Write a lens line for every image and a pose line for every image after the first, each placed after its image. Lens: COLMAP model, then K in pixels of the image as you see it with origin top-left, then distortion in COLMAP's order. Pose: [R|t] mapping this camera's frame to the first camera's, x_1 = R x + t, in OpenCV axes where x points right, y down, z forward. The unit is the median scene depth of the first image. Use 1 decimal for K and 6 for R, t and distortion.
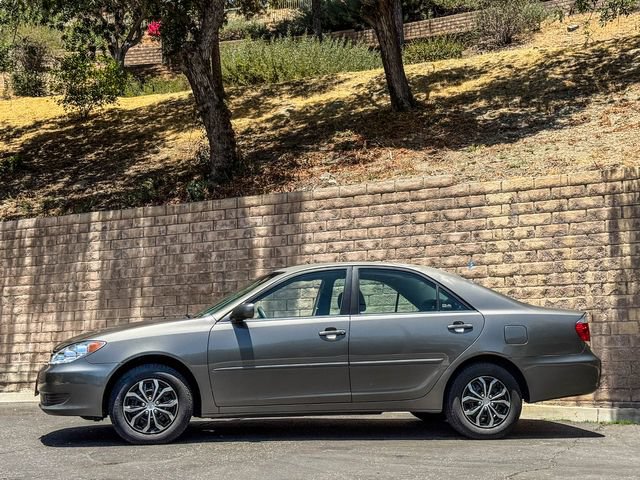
lens RADIAL K [[1022.0, 0, 305.0], [0, 1022.0, 241.5], [0, 0, 1]] dist [0.189204, -0.044621]
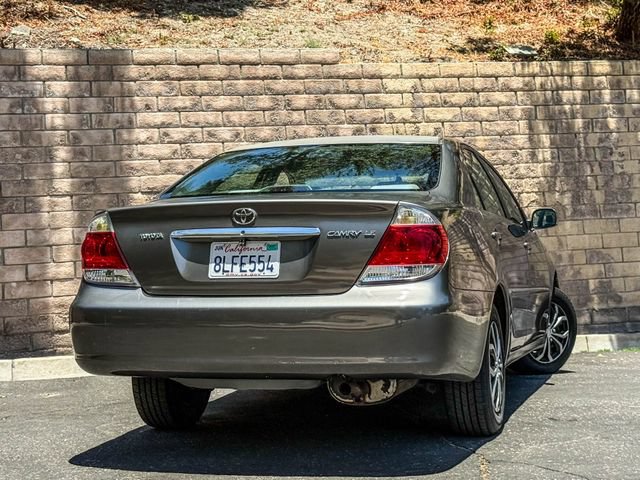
lens RADIAL K [[1206.4, 0, 319.5], [0, 1206.4, 179.3], [0, 0, 1]] dist [0.128528, 0.062603]
pose [[0.723027, 0.034339, 0.689966, -0.497195], [-0.038331, 0.999219, -0.009562, 0.042125], [-0.689756, -0.019533, 0.723779, 0.363812]]
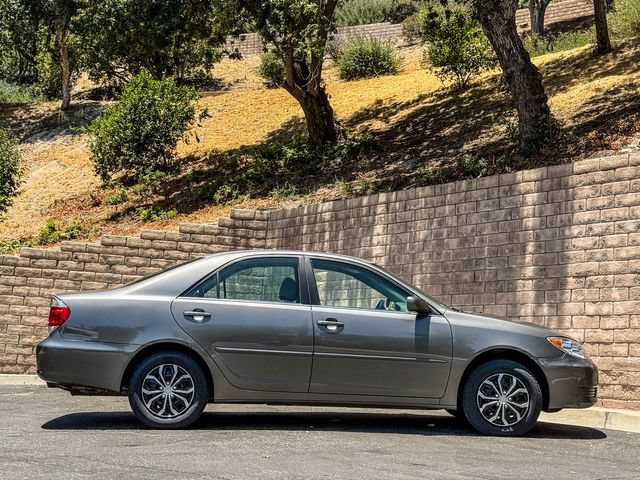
lens RADIAL K [[1207.3, 0, 320.1], [0, 1207.3, 192.5], [0, 0, 1]] dist [0.363232, 0.030507]
pose [[0.893623, -0.026704, -0.448023, 0.305282], [0.015846, 0.999483, -0.027967, -0.000399], [0.448539, 0.017893, 0.893584, -0.015080]]
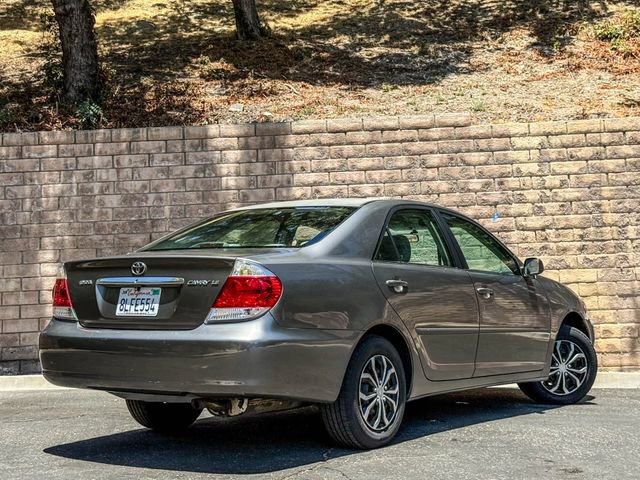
lens RADIAL K [[1091.7, 0, 318.9], [0, 1091.7, 221.5], [0, 0, 1]] dist [0.155113, -0.056342]
pose [[0.912647, 0.025197, 0.407970, -0.360212], [-0.030422, 0.999517, 0.006324, 0.025707], [-0.407614, -0.018183, 0.912973, 0.204576]]
